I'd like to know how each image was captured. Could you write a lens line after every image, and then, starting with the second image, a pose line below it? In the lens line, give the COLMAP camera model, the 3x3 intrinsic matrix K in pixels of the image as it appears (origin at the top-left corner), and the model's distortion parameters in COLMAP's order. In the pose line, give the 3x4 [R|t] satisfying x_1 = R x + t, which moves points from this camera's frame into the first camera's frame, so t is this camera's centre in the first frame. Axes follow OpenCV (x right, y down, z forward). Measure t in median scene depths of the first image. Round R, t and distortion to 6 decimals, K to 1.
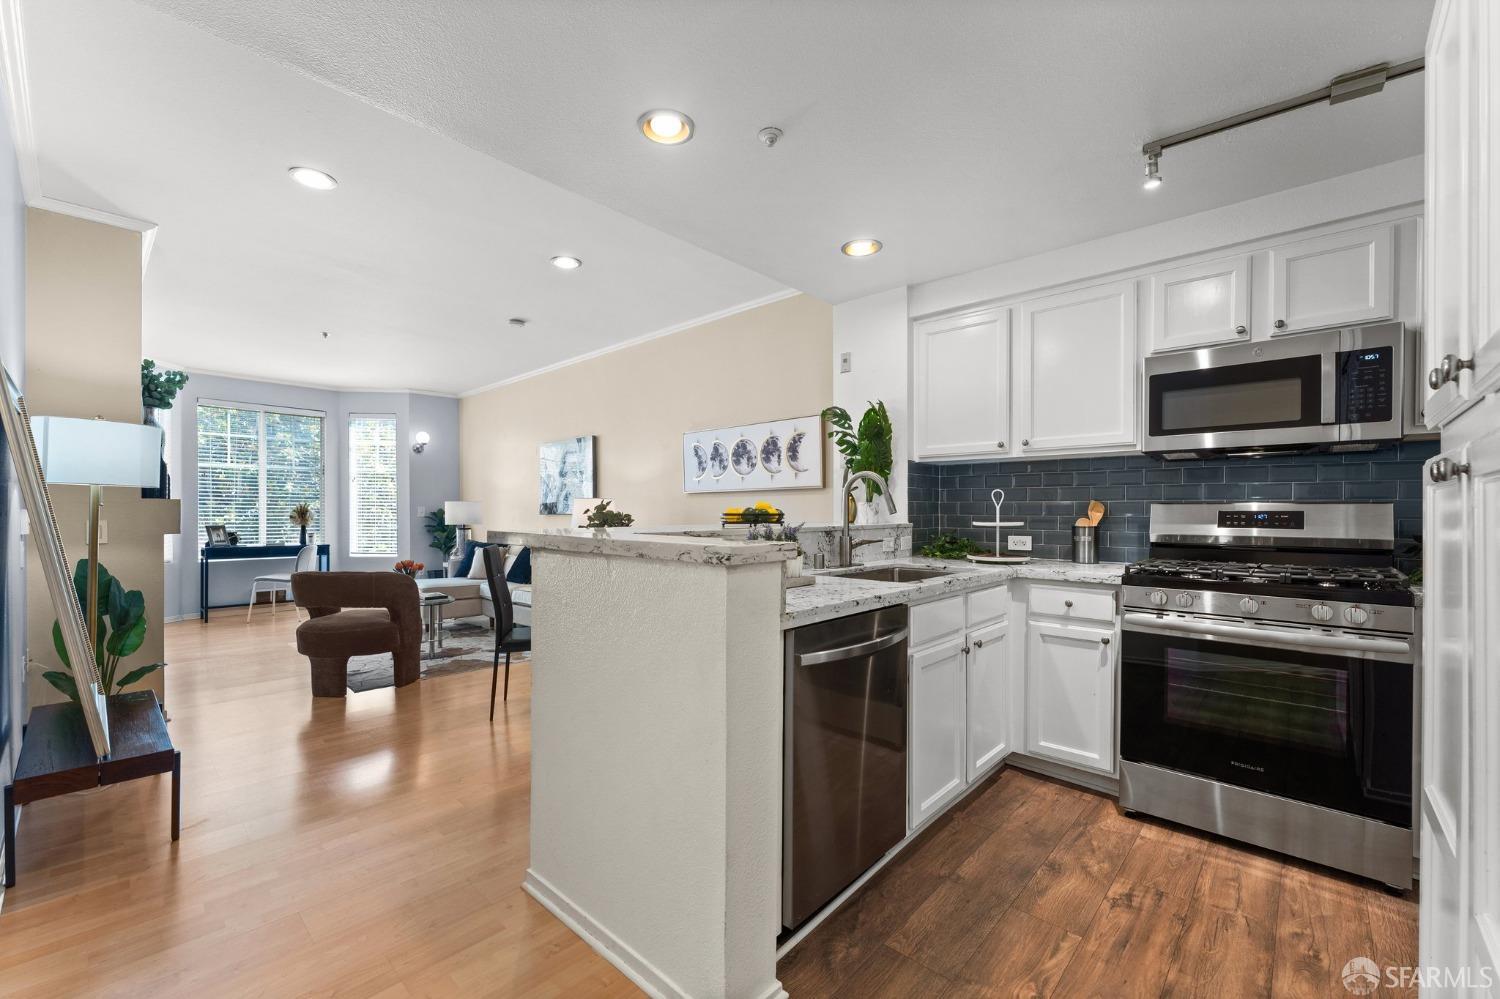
lens RADIAL K [[609.1, 0, 744.3], [0, 609.1, 512.6], [0, 0, 1]] dist [-0.001254, -0.000166]
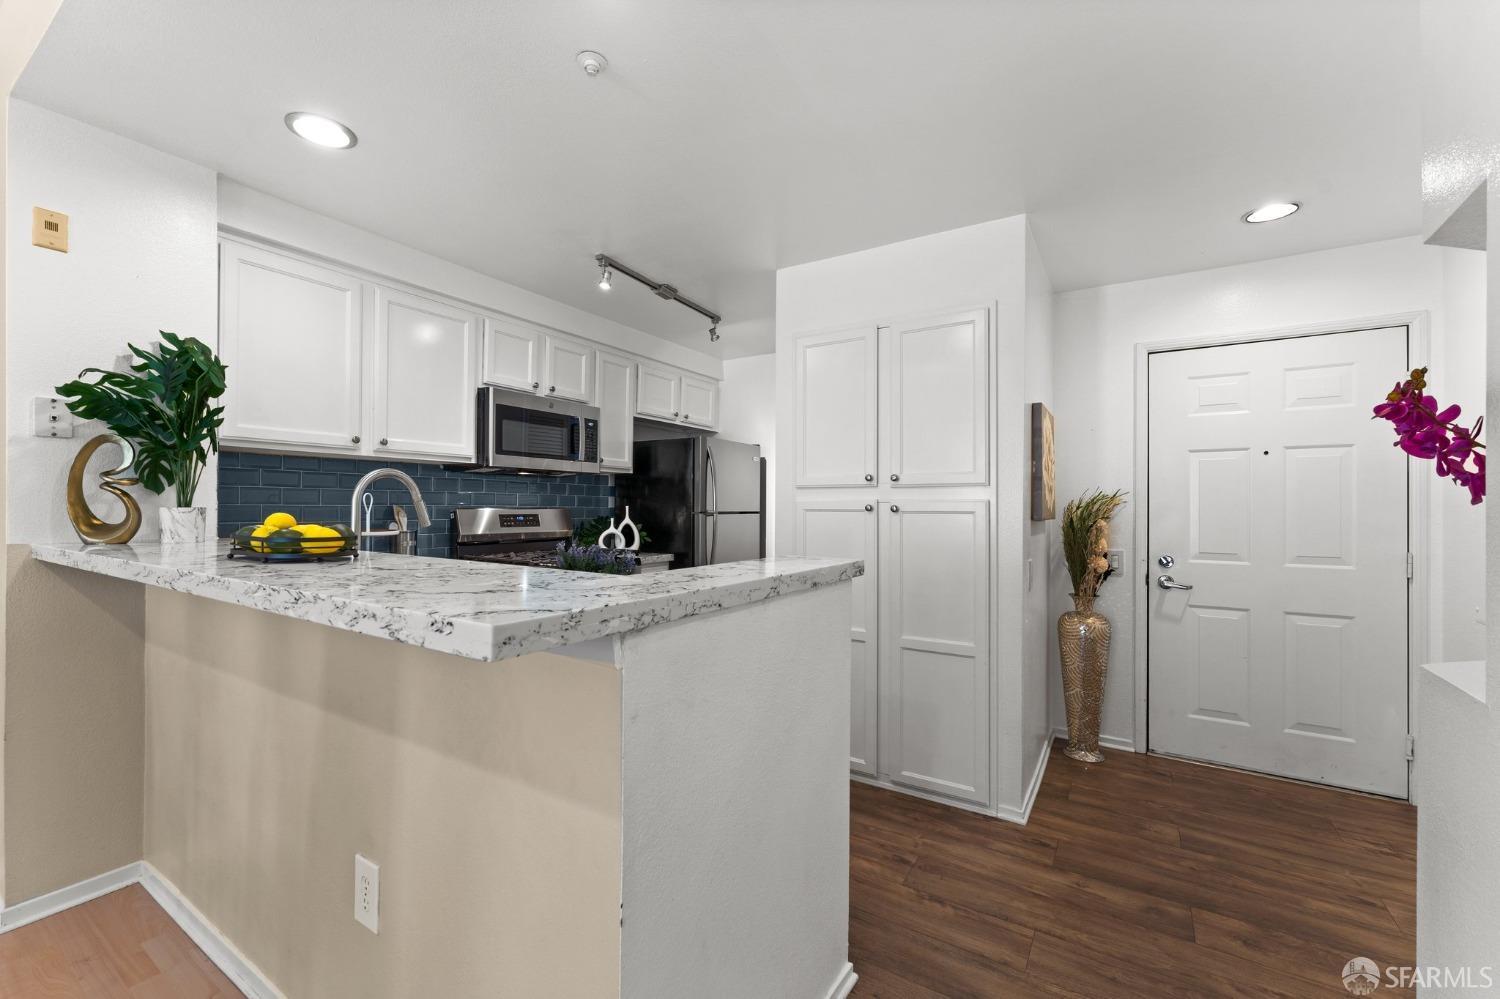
lens RADIAL K [[612.2, 0, 741.0], [0, 612.2, 501.1], [0, 0, 1]] dist [-0.000405, -0.000090]
pose [[-0.175603, 0.002591, 0.984458, -0.625693], [-0.004549, 0.999984, -0.003443, -0.030463], [-0.984451, -0.005083, -0.175588, 0.751856]]
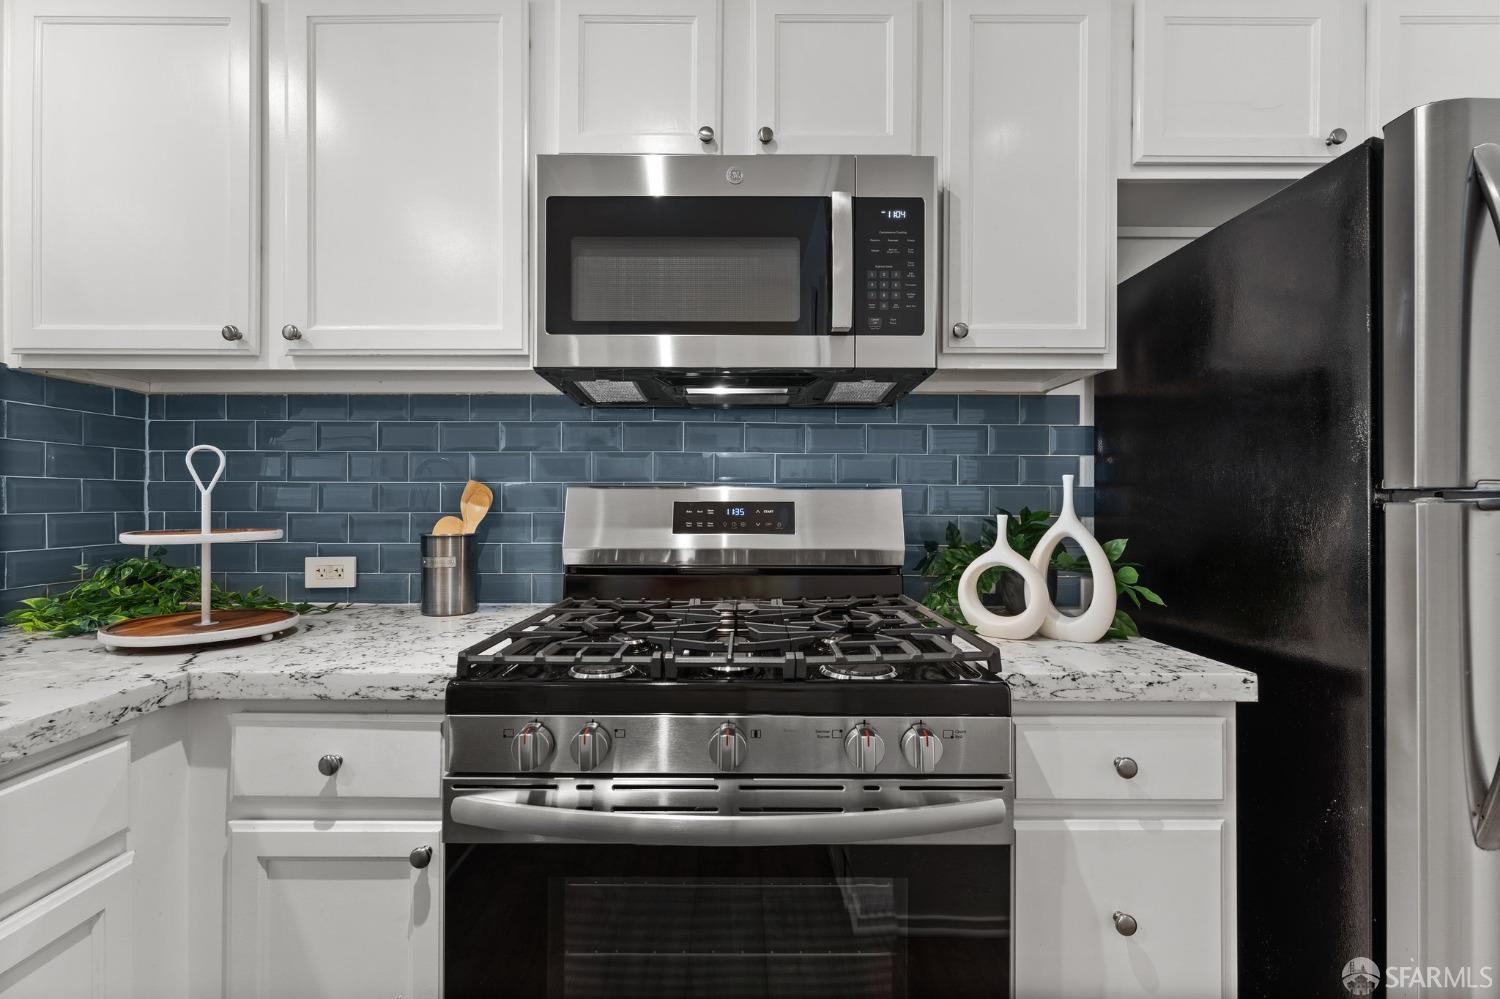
lens RADIAL K [[649.4, 0, 742.1], [0, 649.4, 502.2], [0, 0, 1]] dist [-0.003964, -0.000095]
pose [[0.735551, -0.000378, 0.677469, 0.461216], [0.002471, 0.999995, -0.002125, -0.001064], [-0.677465, 0.003237, 0.735548, 0.570874]]
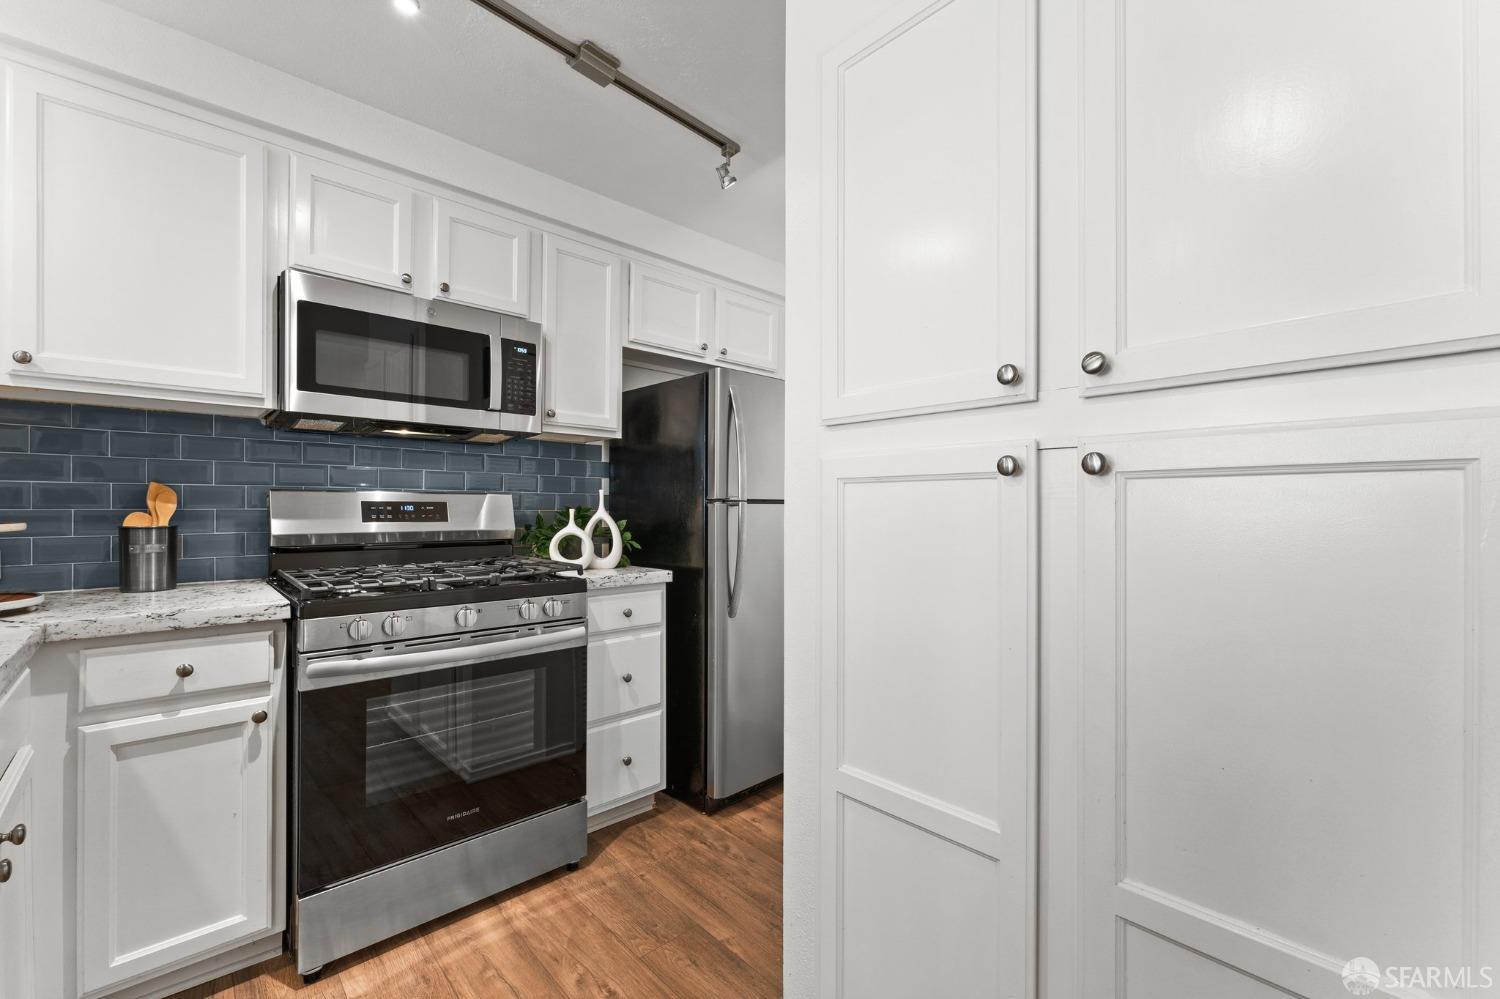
lens RADIAL K [[621.6, 0, 742.8], [0, 621.6, 507.7], [0, 0, 1]] dist [-0.000754, -0.000171]
pose [[0.078279, -0.005581, 0.996916, 0.021219], [-0.002429, 0.999980, 0.005789, -0.000368], [-0.996929, -0.002875, 0.078264, 0.467686]]
